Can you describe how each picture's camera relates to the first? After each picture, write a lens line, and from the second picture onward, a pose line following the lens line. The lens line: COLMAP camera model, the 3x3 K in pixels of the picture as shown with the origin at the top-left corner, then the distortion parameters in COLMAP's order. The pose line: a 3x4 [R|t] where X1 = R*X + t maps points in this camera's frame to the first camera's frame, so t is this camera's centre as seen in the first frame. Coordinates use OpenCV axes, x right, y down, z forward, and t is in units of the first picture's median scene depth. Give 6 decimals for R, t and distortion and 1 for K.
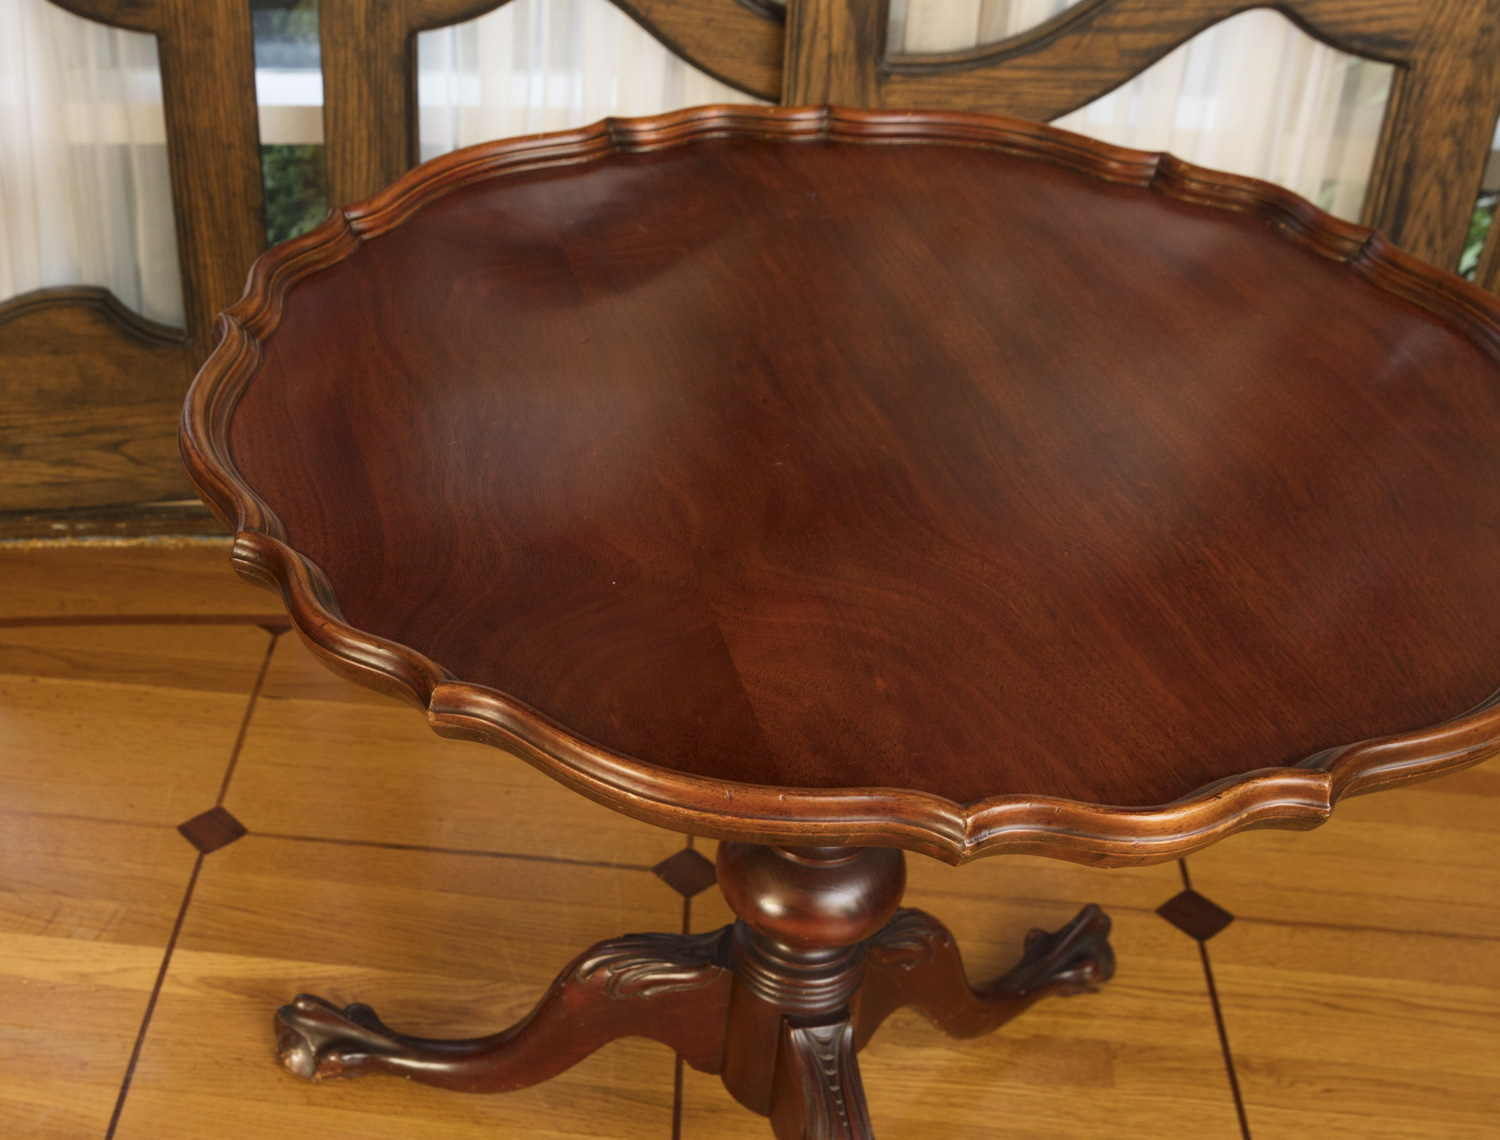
lens RADIAL K [[2047.5, 0, 445.8], [0, 2047.5, 638.9], [0, 0, 1]] dist [0.000104, 0.018197]
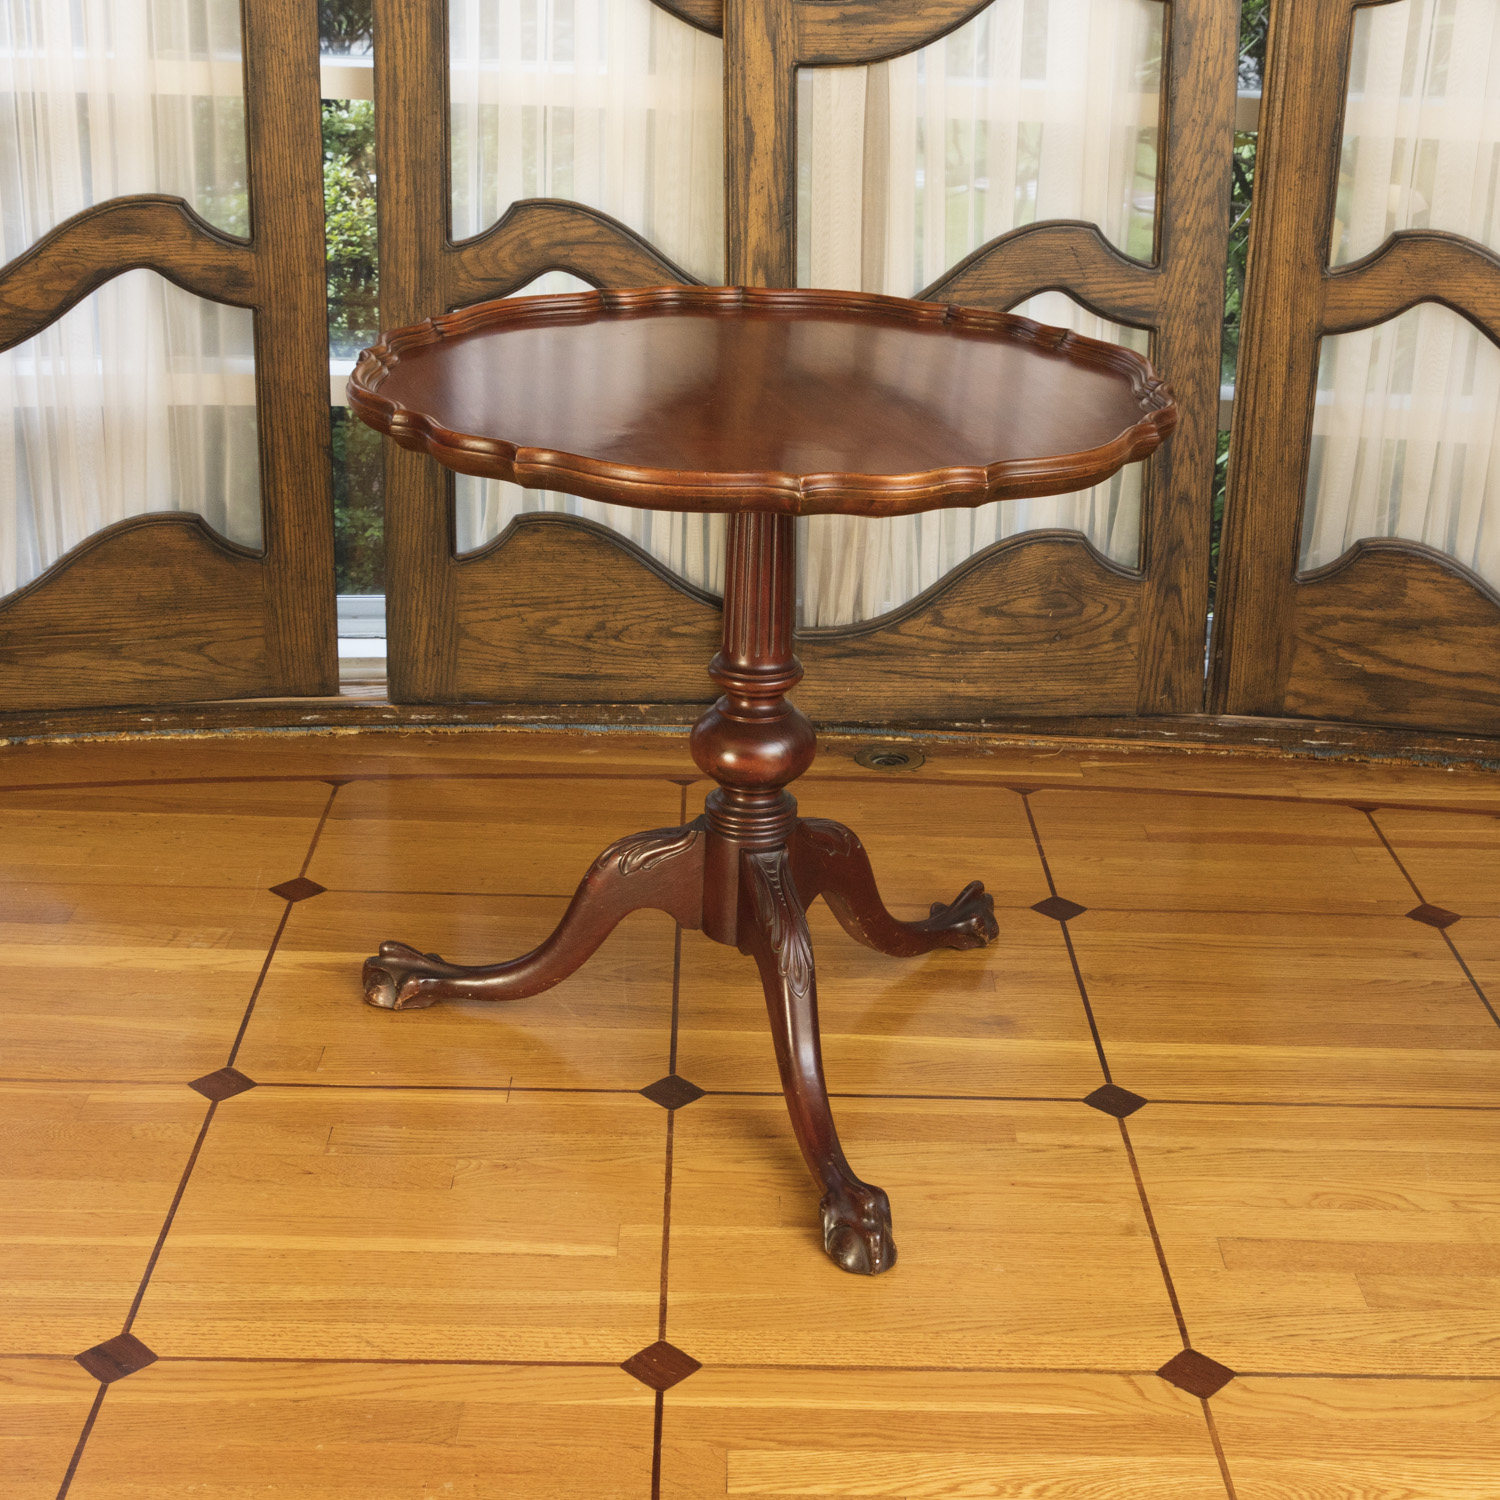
lens RADIAL K [[2454.5, 0, 808.8], [0, 2454.5, 643.0], [0, 0, 1]] dist [0.025172, -0.025937]
pose [[0.986017, -0.008728, 0.166415, -0.057483], [0.056869, 0.956303, -0.286795, 0.413443], [-0.156640, 0.292248, 0.943427, -0.523449]]
